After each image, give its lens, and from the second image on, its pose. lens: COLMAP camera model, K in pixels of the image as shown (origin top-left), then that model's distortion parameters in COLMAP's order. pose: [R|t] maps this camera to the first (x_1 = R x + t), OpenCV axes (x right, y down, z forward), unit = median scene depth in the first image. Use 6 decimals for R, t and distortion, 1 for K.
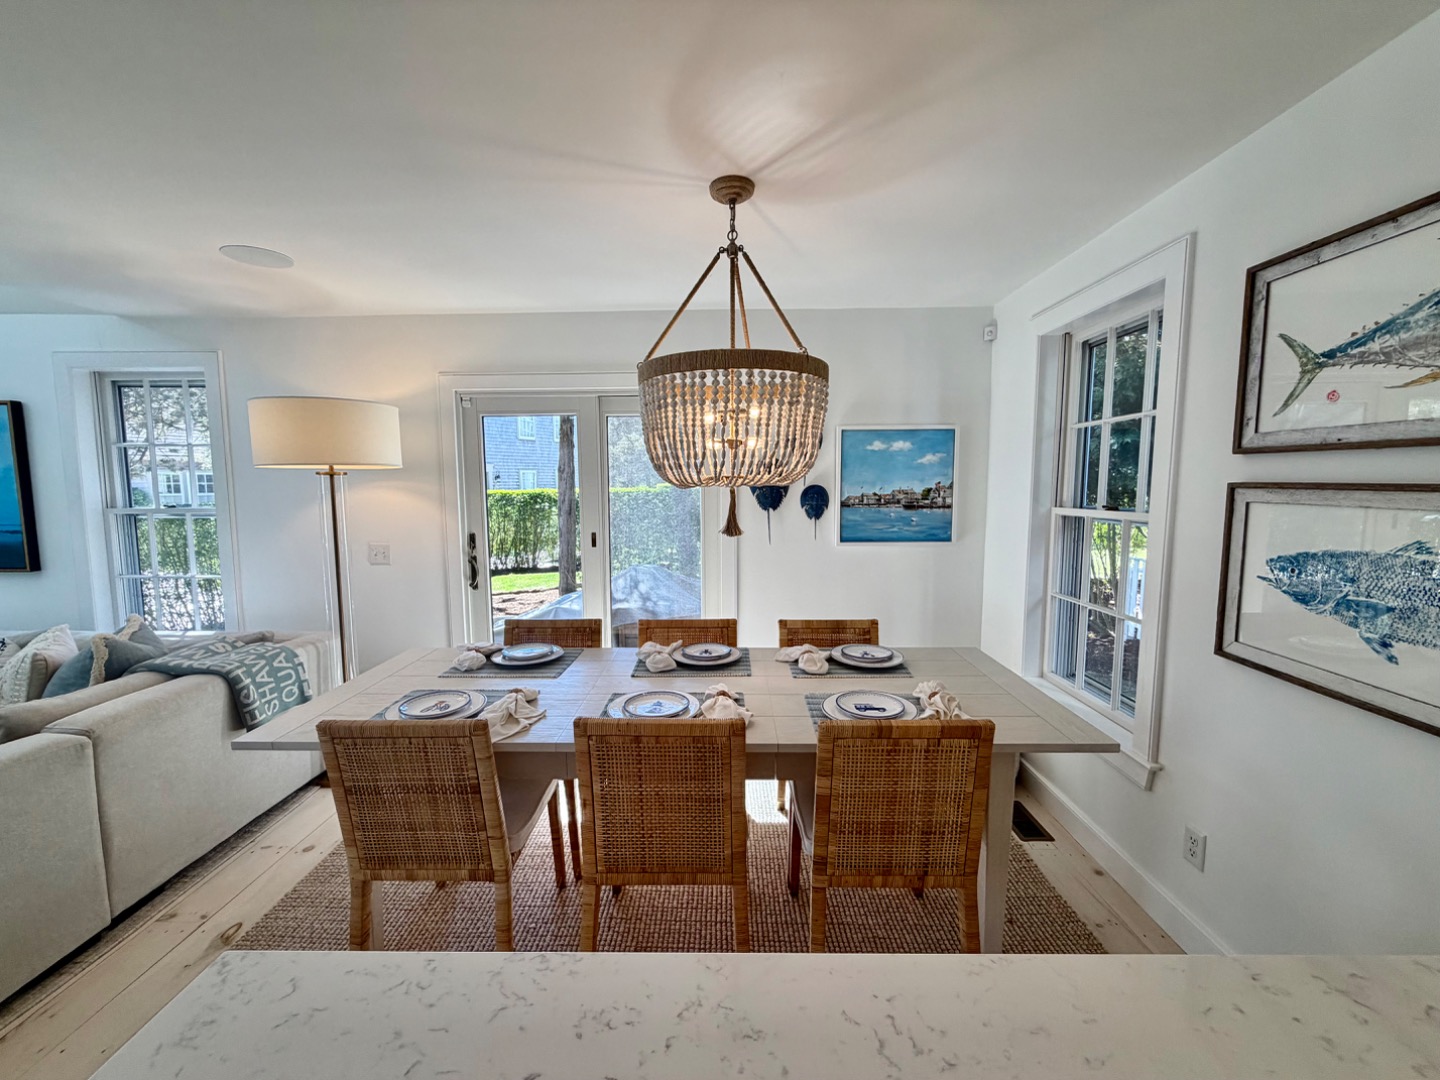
lens RADIAL K [[573.4, 0, 718.3], [0, 573.4, 541.0], [0, 0, 1]] dist [-0.000324, 0.000205]
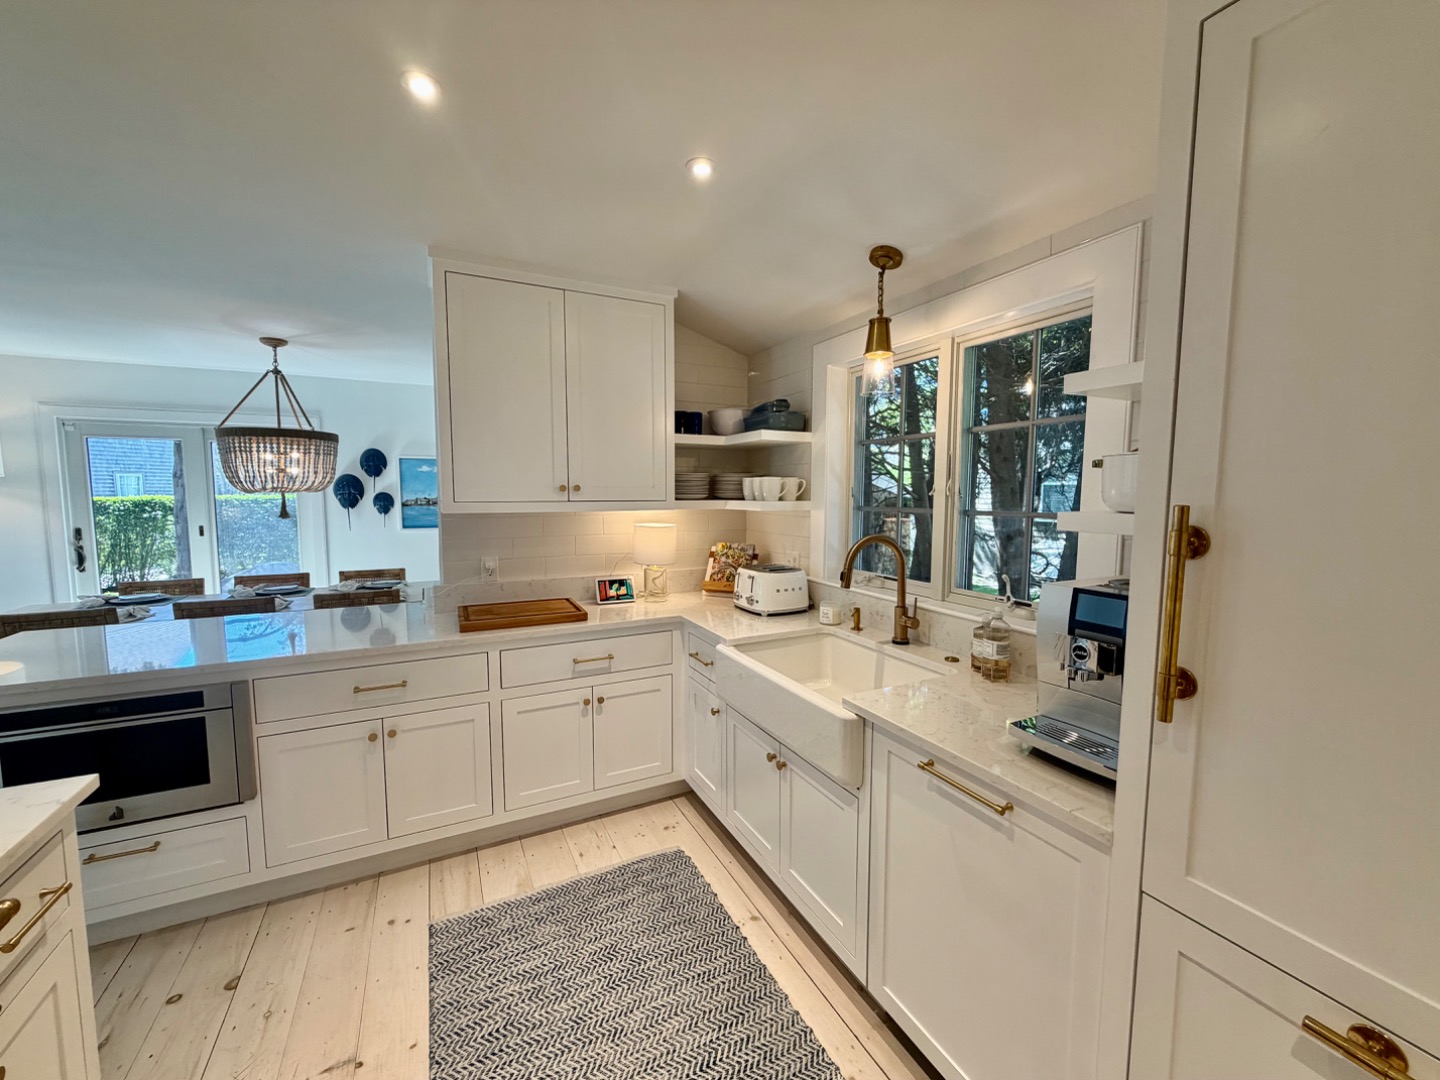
lens RADIAL K [[573.4, 0, 718.3], [0, 573.4, 541.0], [0, 0, 1]] dist [-0.000324, 0.000205]
pose [[0.887071, -0.032207, 0.460509, 0.322201], [0.039332, 0.999209, -0.005882, 0.101883], [-0.459955, 0.023331, 0.887636, -1.026553]]
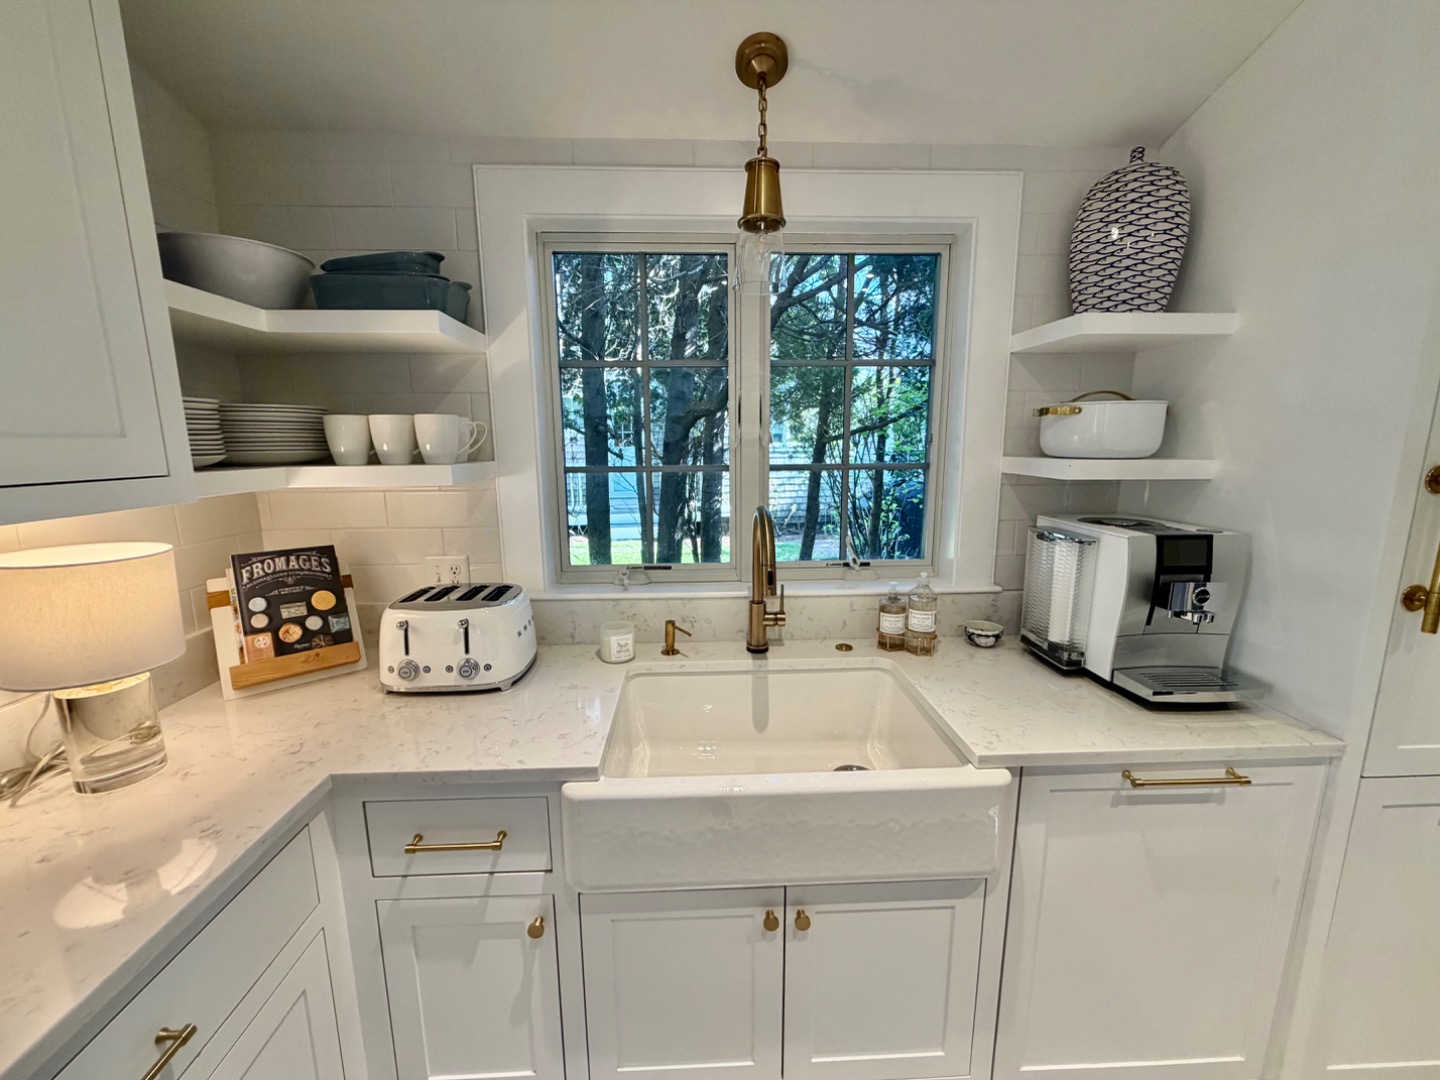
lens RADIAL K [[573.4, 0, 718.3], [0, 573.4, 541.0], [0, 0, 1]] dist [-0.000324, 0.000205]
pose [[-0.057961, -0.161975, 0.985091, 0.354481], [0.108729, 0.979856, 0.167511, 0.034679], [-0.992380, 0.116818, -0.039182, -0.354153]]
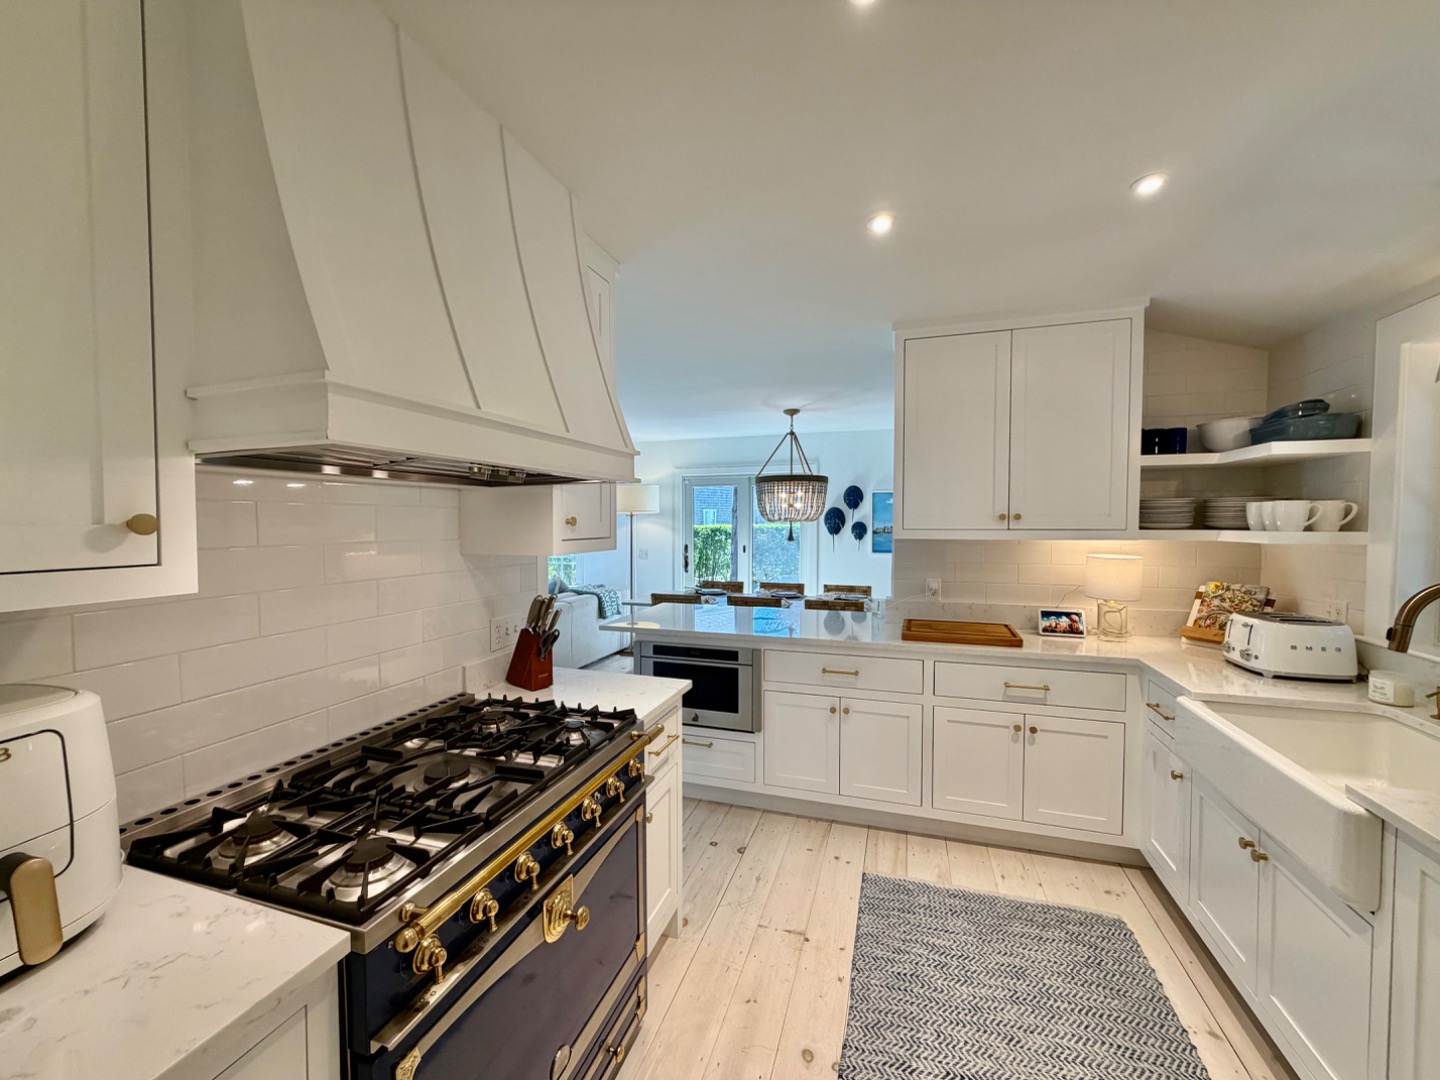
lens RADIAL K [[573.4, 0, 718.3], [0, 573.4, 541.0], [0, 0, 1]] dist [-0.000324, 0.000205]
pose [[0.954953, 0.015318, -0.296362, 0.359565], [-0.034472, 0.997632, -0.059511, 0.116728], [0.294749, 0.067047, 0.953220, -1.159188]]
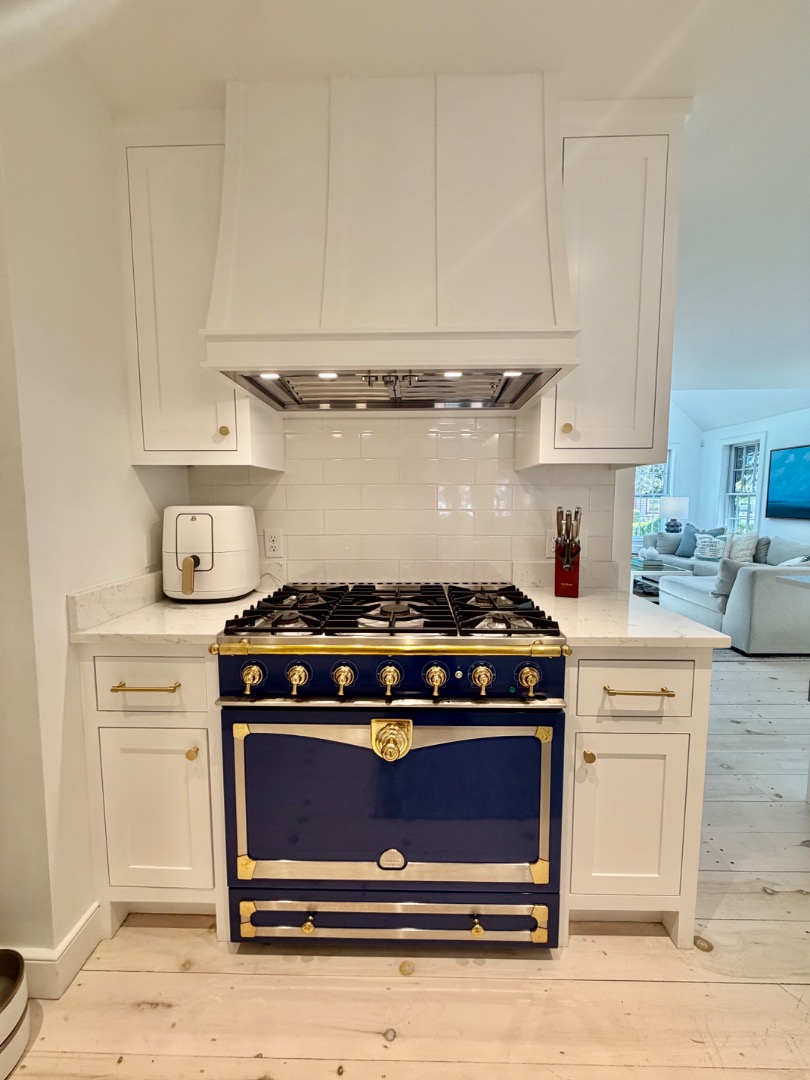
lens RADIAL K [[430.1, 0, 411.2], [0, 430.1, 540.3], [0, 0, 1]] dist [-0.000324, 0.000205]
pose [[0.001984, 0.099127, -0.995073, 0.507641], [-0.099195, 0.990187, 0.098443, 0.156148], [0.995066, 0.098511, 0.011797, -0.719319]]
